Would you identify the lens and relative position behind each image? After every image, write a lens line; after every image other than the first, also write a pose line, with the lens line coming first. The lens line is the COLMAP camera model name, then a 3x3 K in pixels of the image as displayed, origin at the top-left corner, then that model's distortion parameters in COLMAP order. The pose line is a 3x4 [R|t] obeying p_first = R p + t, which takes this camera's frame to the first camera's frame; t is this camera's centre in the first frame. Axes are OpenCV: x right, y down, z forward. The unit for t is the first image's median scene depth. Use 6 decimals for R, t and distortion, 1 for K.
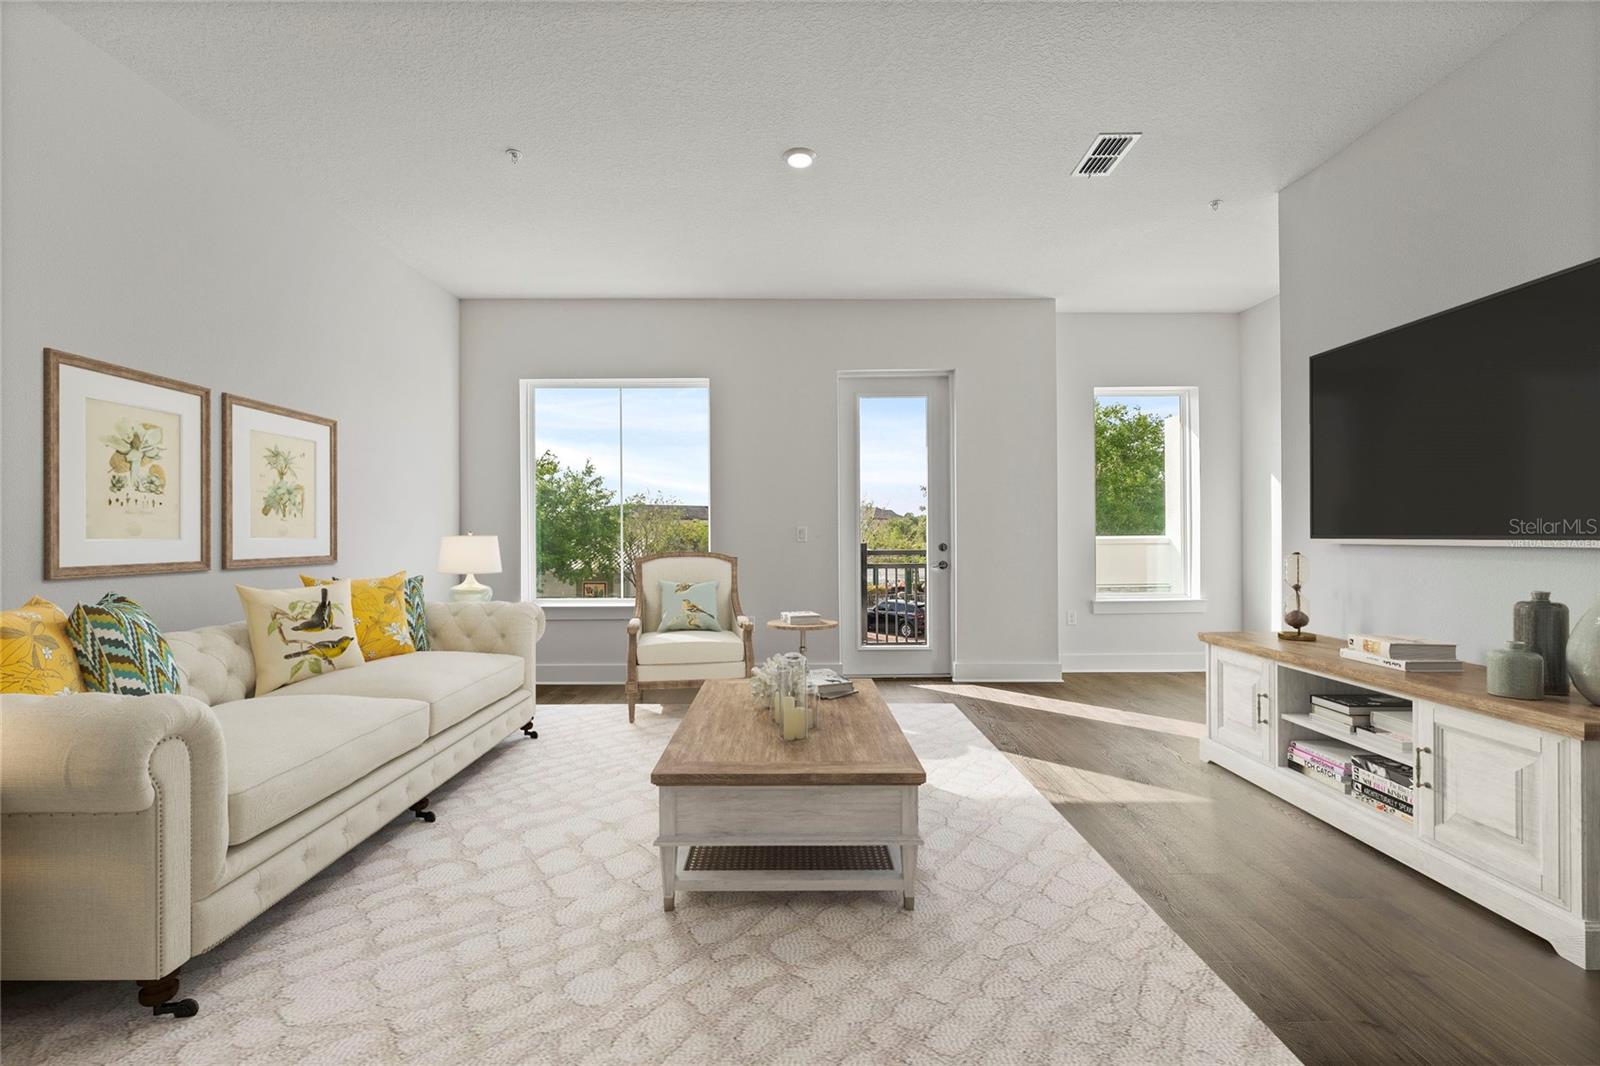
lens RADIAL K [[654.6, 0, 800.0], [0, 654.6, 533.0], [0, 0, 1]] dist [-0.013483, 0.000007]
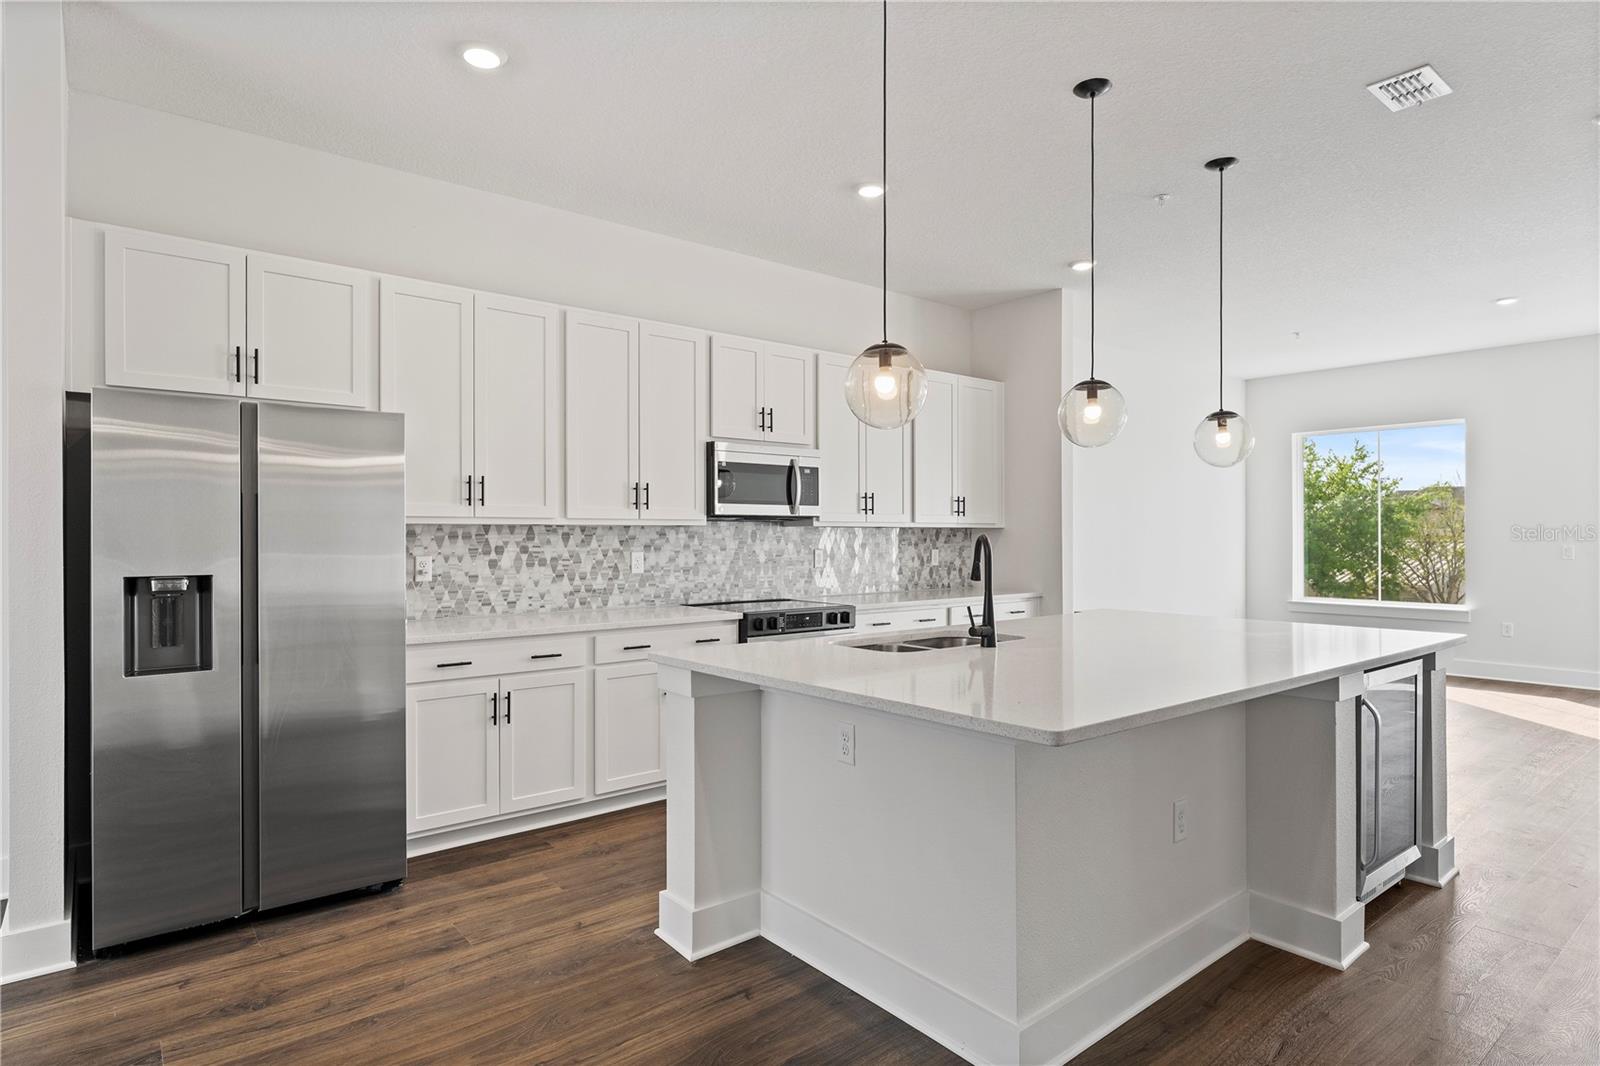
lens RADIAL K [[854.1, 0, 794.8], [0, 854.1, 539.8], [0, 0, 1]] dist [-0.003107, -0.000897]
pose [[0.620227, 0.004459, -0.784409, 0.050845], [0.003127, 0.999962, 0.008157, -0.005555], [0.784416, -0.007512, 0.620190, -0.144638]]
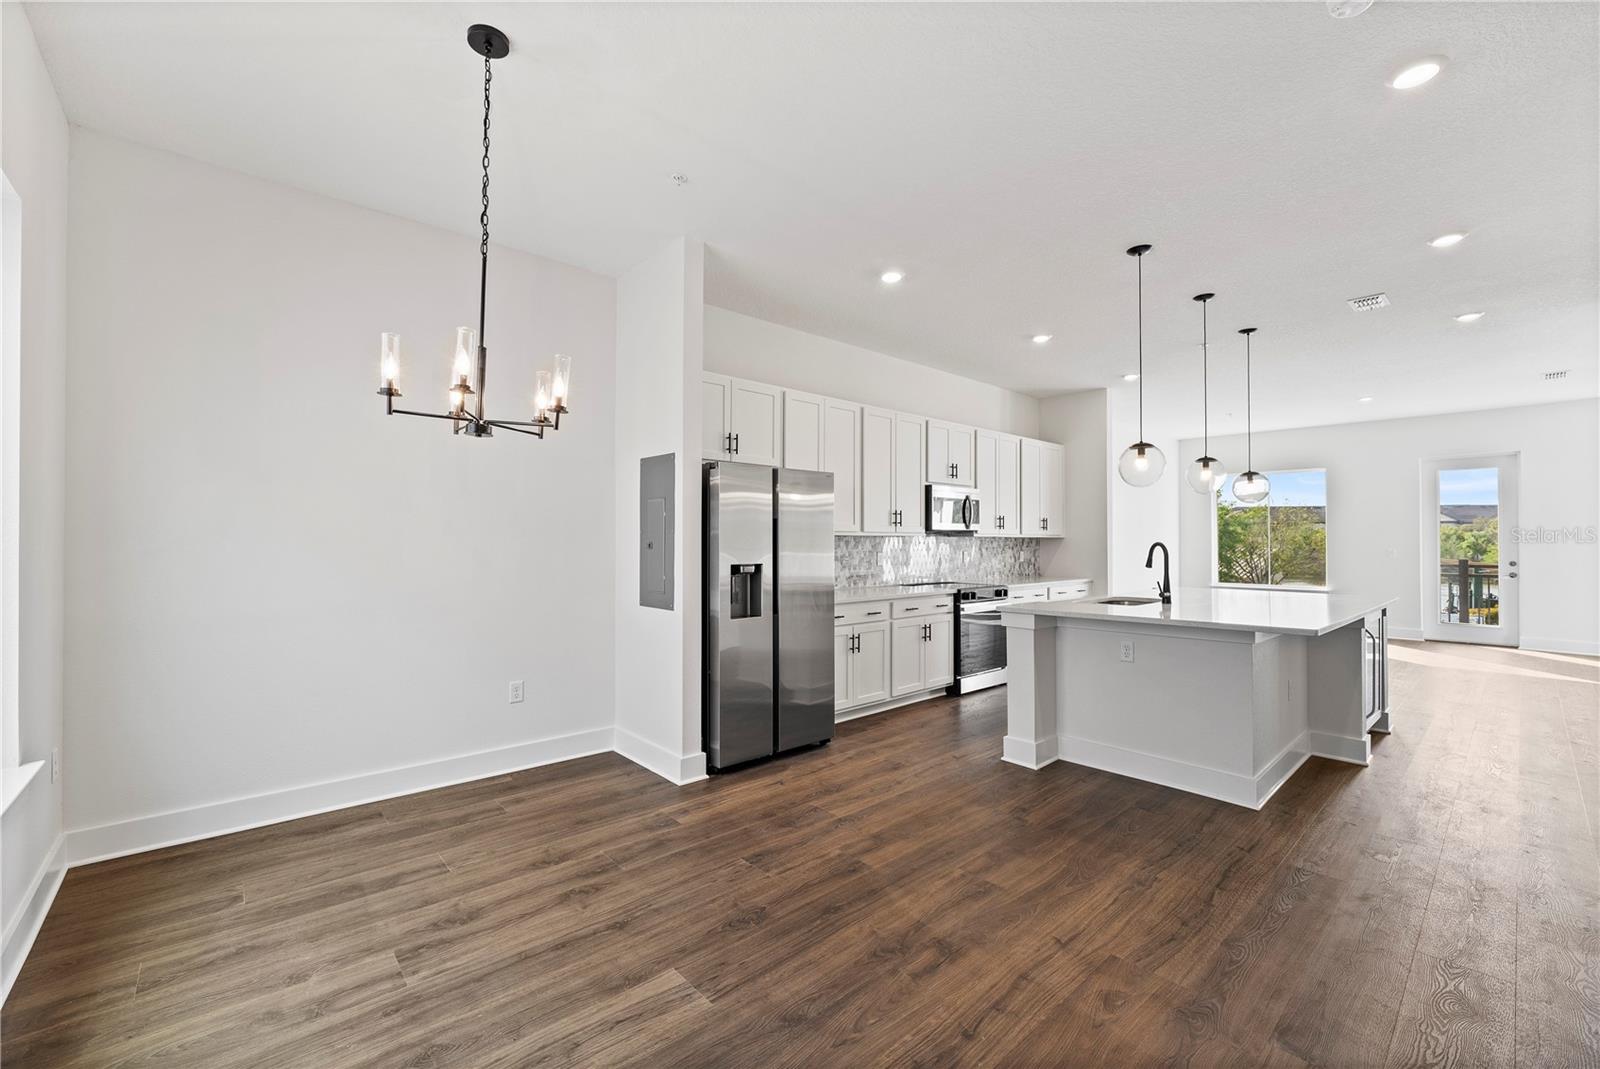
lens RADIAL K [[654.6, 0, 800.0], [0, 654.6, 534.5], [0, 0, 1]] dist [-0.013483, 0.000007]
pose [[0.659795, -0.004981, -0.751429, 0.040820], [-0.000294, 0.999976, -0.006886, -0.006059], [0.751445, 0.004764, 0.659778, -0.213460]]
